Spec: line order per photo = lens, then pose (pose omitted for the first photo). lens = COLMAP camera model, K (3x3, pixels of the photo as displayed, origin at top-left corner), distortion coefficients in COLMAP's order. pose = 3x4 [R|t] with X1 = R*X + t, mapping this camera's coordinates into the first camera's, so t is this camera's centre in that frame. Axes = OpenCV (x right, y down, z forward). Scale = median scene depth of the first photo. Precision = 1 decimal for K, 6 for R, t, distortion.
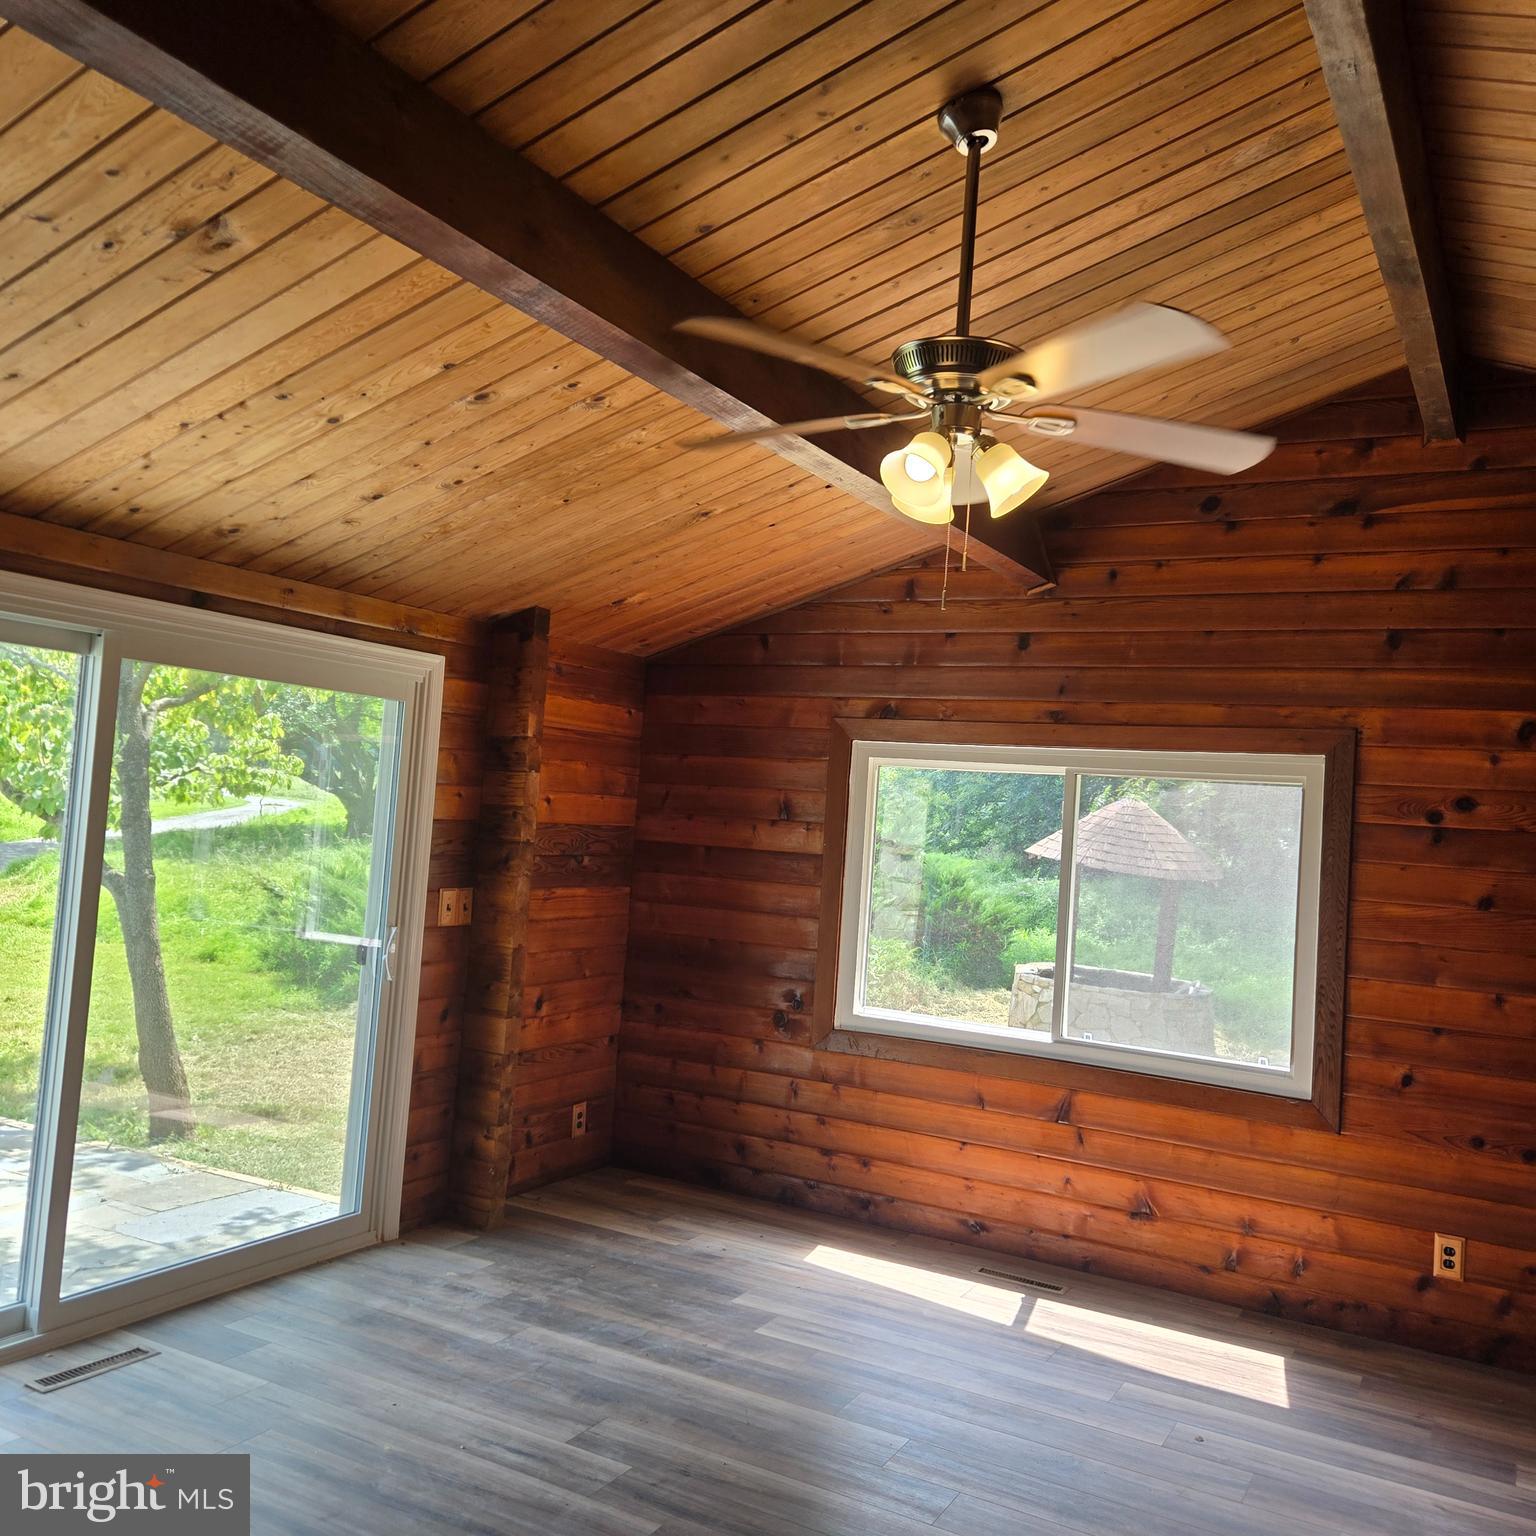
lens RADIAL K [[1382.4, 0, 776.3], [0, 1382.4, 766.2], [0, 0, 1]] dist [0.078757, -0.058369]
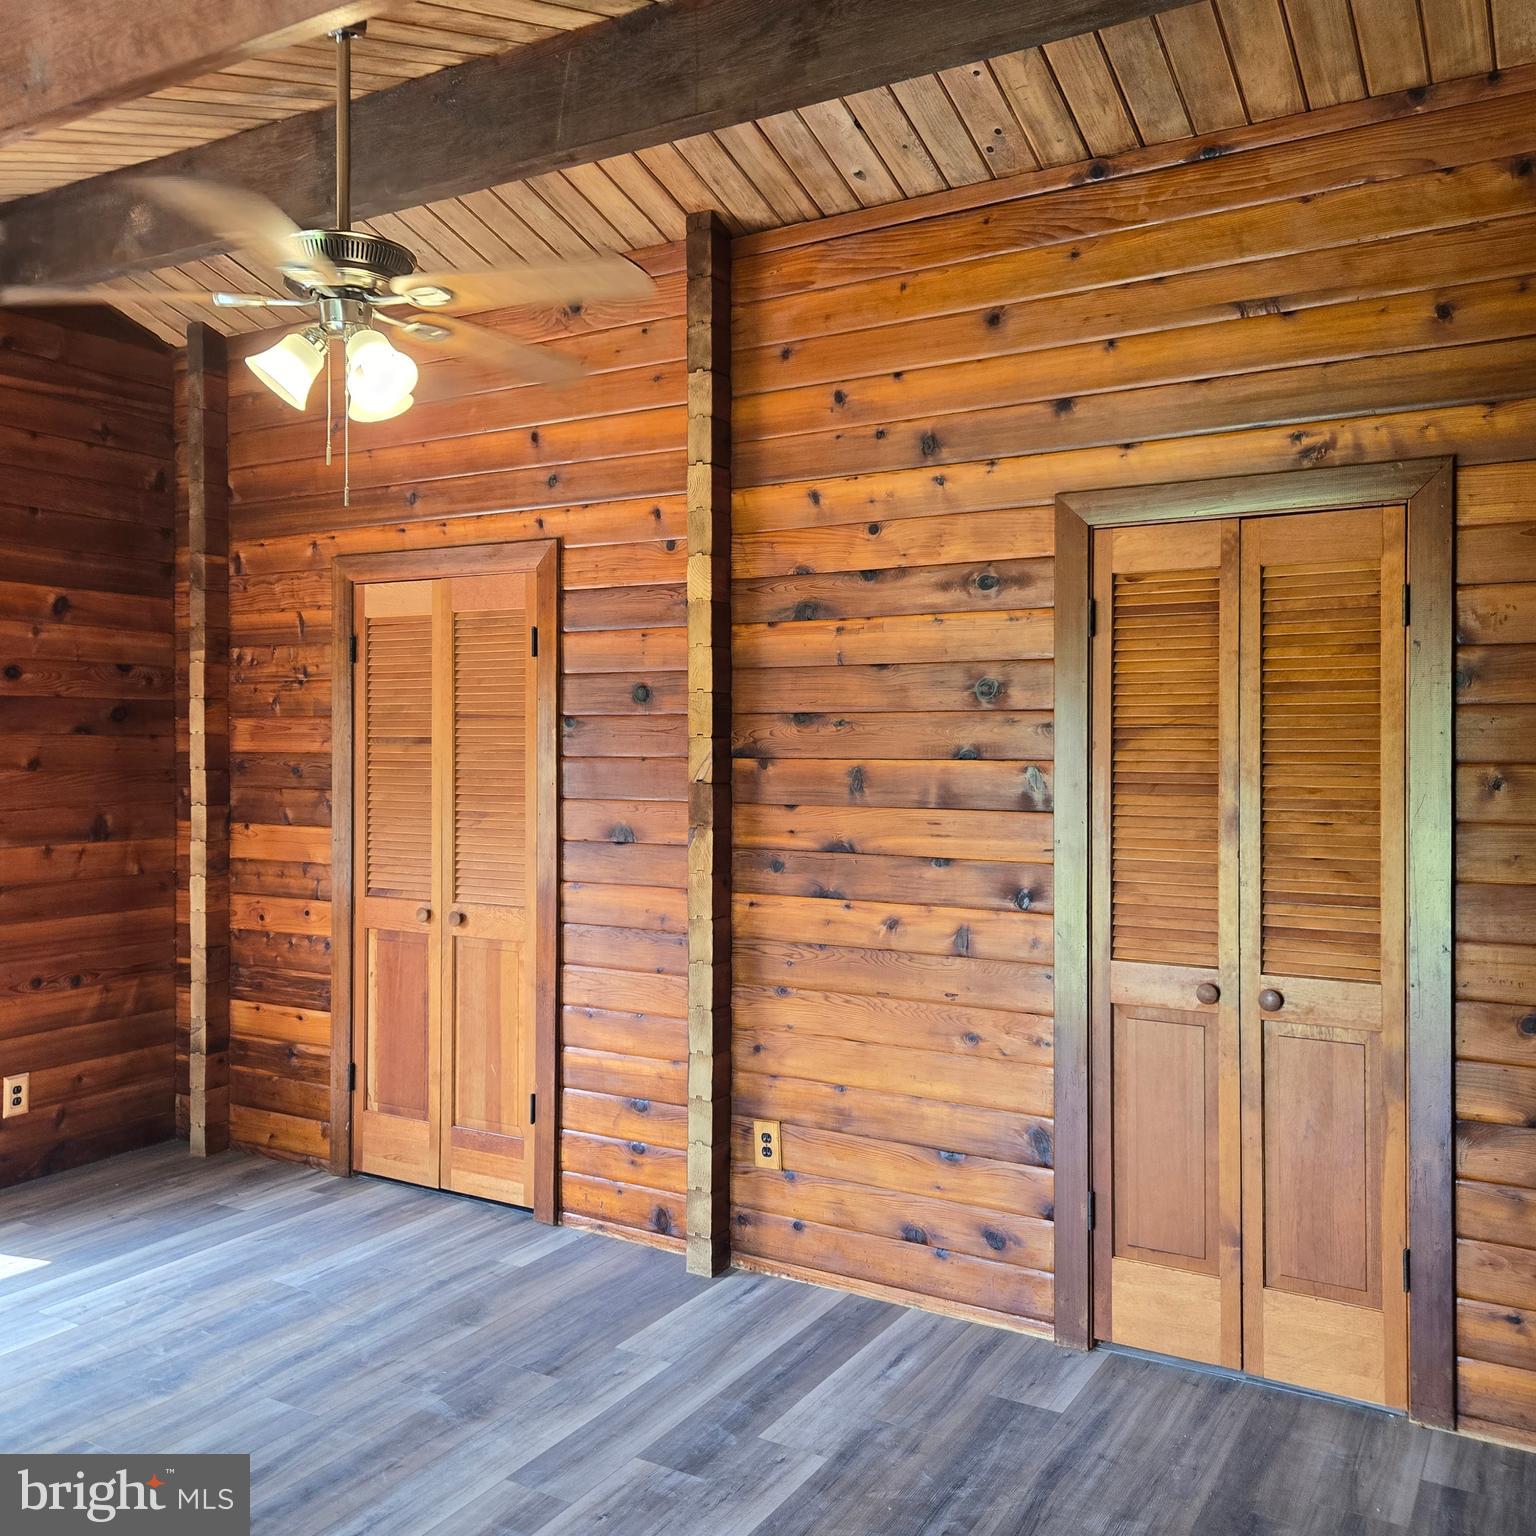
lens RADIAL K [[1382.4, 0, 774.3], [0, 1382.4, 760.3], [0, 0, 1]] dist [0.078757, -0.058369]
pose [[0.040705, -0.082788, 0.995736, -0.552507], [-0.031555, 0.995958, 0.084096, -0.014409], [-0.998673, -0.034844, 0.037928, 0.395632]]
